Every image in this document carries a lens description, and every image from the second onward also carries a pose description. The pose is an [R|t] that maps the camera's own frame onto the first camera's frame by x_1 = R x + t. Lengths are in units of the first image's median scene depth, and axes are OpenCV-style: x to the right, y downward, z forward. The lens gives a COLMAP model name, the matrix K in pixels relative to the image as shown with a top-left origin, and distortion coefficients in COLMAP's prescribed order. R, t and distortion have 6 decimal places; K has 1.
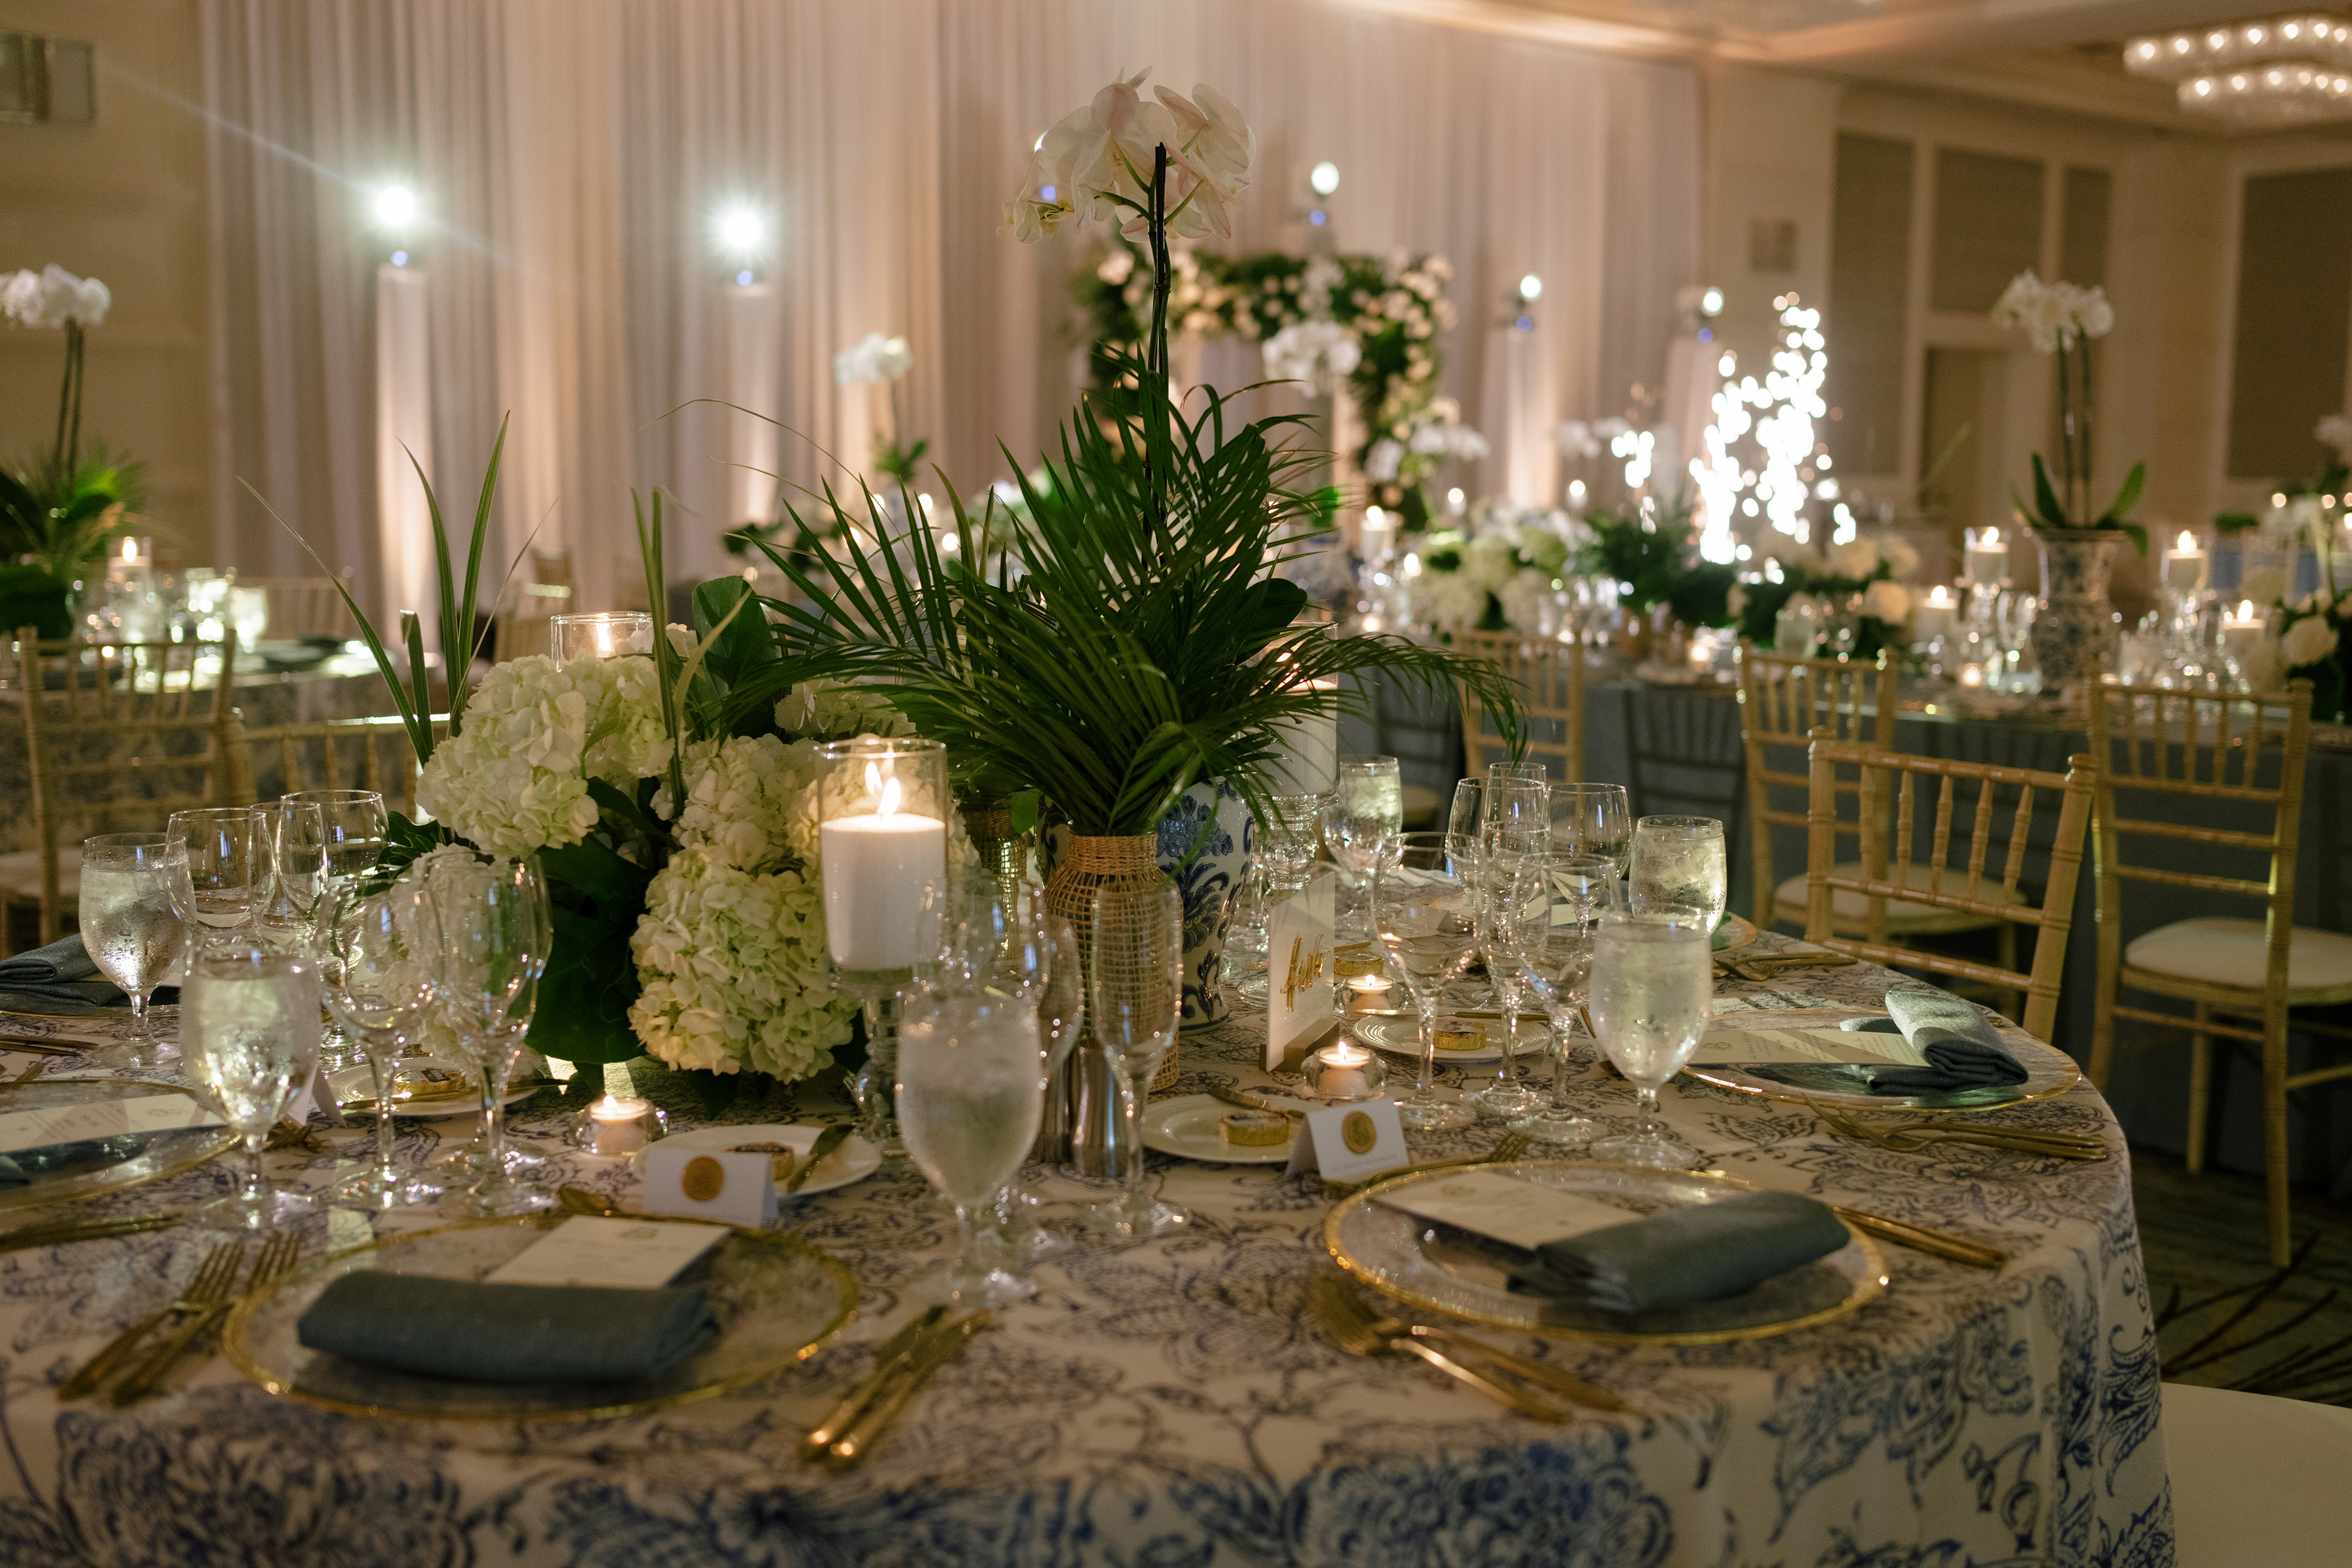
lens RADIAL K [[2459.2, 0, 1135.4], [0, 2459.2, 790.1], [0, 0, 1]] dist [-0.009390, 0.027999]
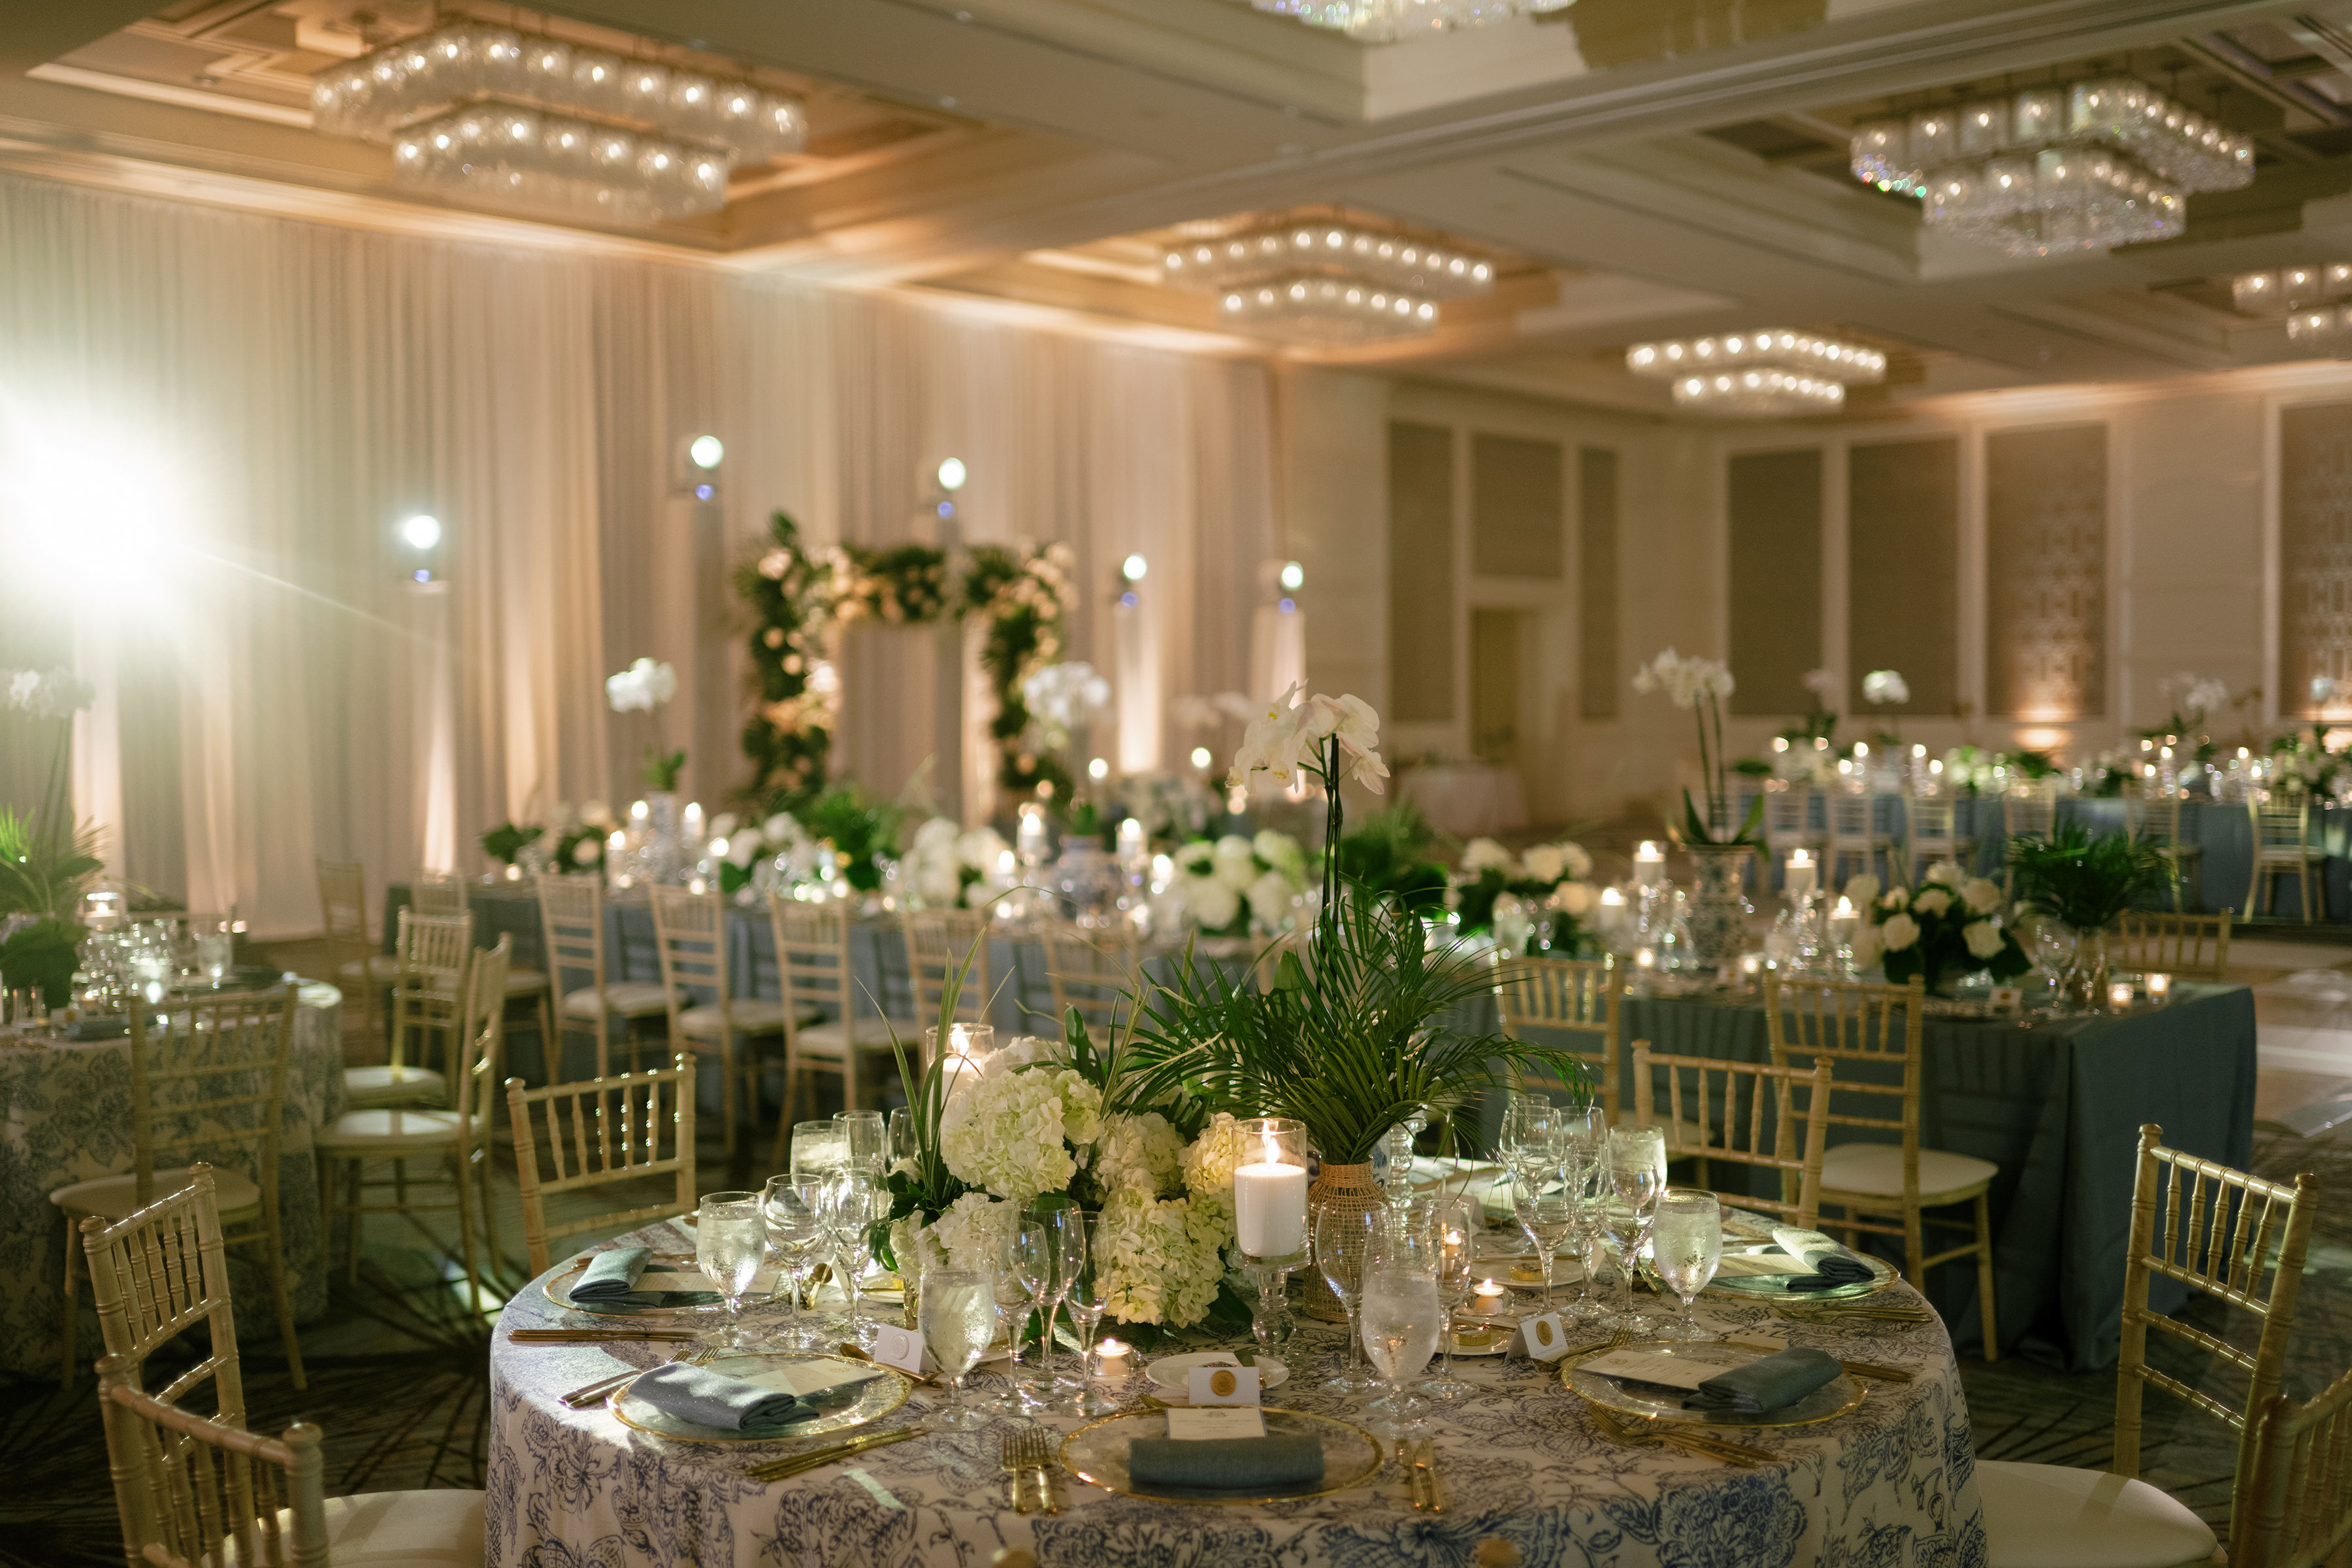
lens RADIAL K [[2459.2, 0, 1135.4], [0, 2459.2, 790.1], [0, 0, 1]] dist [-0.009390, 0.027999]
pose [[0.981789, -0.025757, 0.188221, -0.463145], [0.042842, 0.995263, -0.087272, -0.094660], [-0.185081, 0.093746, 0.978242, -0.624570]]
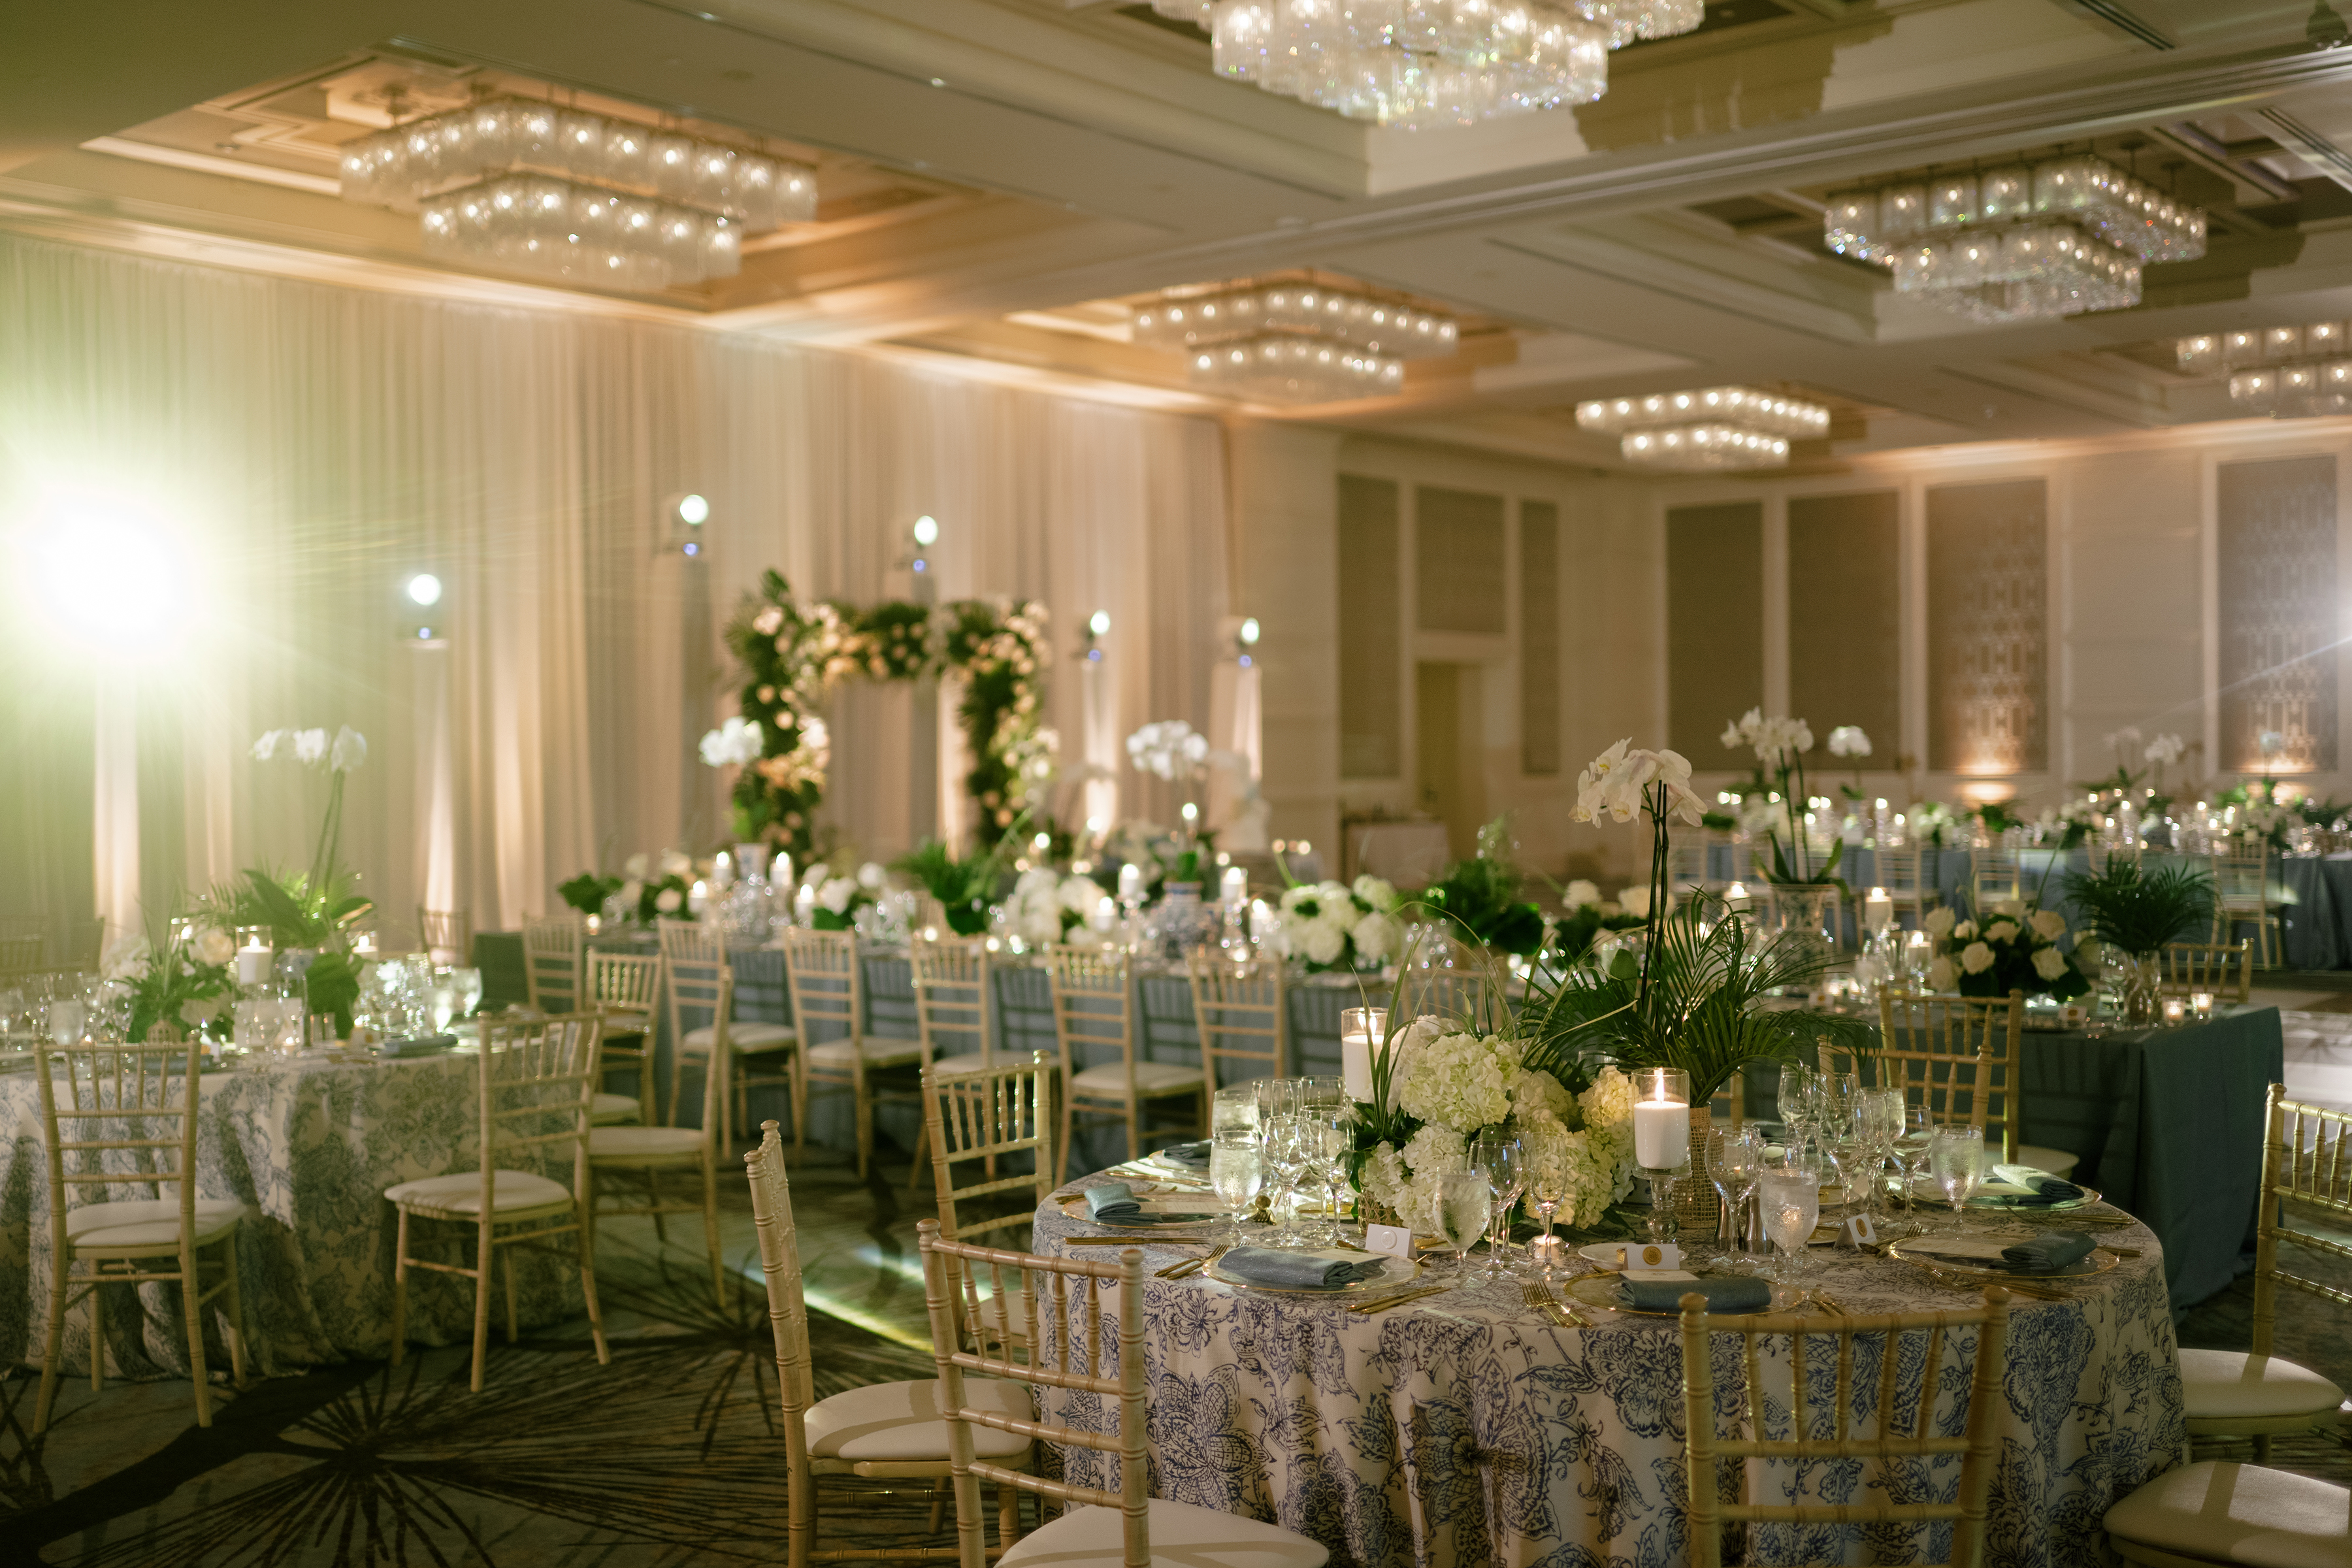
lens RADIAL K [[2609.2, 0, 1077.9], [0, 2609.2, 790.3], [0, 0, 1]] dist [-0.010871, 0.040968]
pose [[0.974726, -0.023141, 0.222203, -1.059240], [0.048358, 0.992895, -0.108723, -0.035920], [-0.218108, 0.116720, 0.968920, -1.158818]]
